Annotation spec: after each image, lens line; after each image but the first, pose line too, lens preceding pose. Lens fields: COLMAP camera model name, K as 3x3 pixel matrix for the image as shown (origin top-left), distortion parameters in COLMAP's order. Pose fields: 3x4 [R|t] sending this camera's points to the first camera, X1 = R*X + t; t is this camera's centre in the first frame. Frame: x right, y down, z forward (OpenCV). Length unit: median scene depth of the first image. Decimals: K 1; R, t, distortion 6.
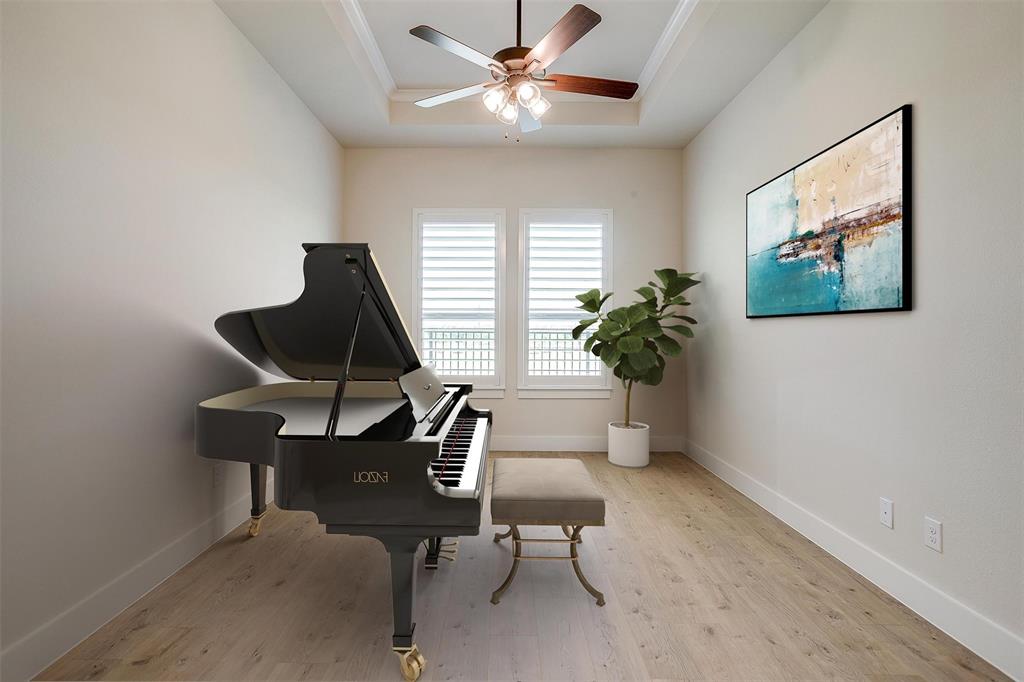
lens RADIAL K [[503.3, 0, 495.8], [0, 503.3, 338.7], [0, 0, 1]] dist [0.003707, 0.005006]
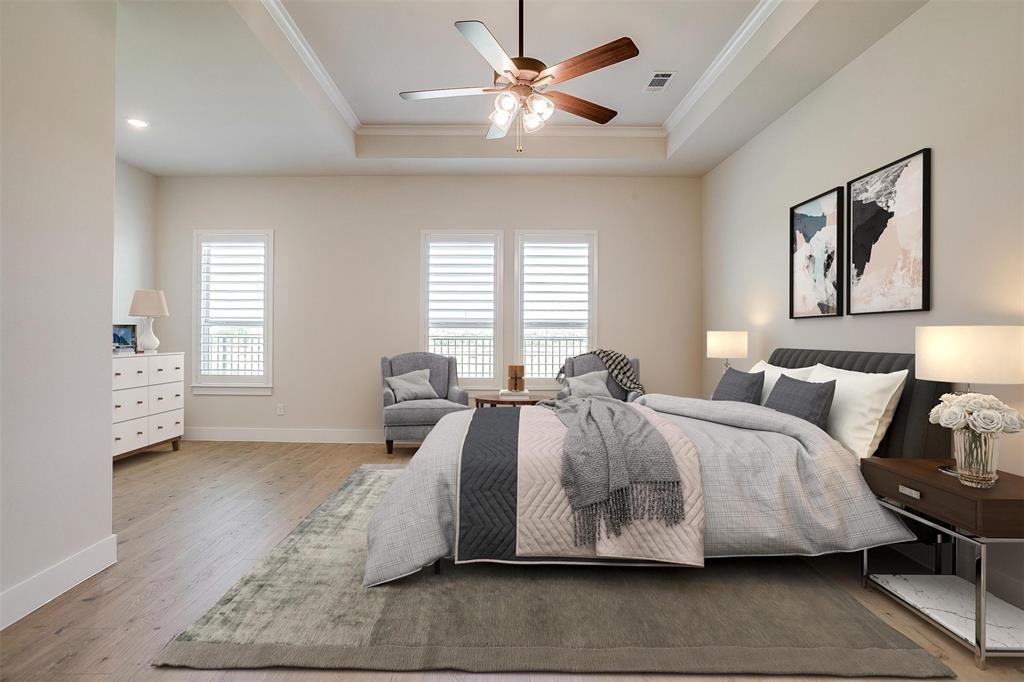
lens RADIAL K [[448.0, 0, 536.9], [0, 448.0, 344.8], [0, 0, 1]] dist [-0.001676, -0.000202]
pose [[0.999912, 0.004529, -0.012443, 0.147968], [-0.004553, 0.999988, -0.001894, 0.000678], [0.012434, 0.001951, 0.999921, -0.002891]]
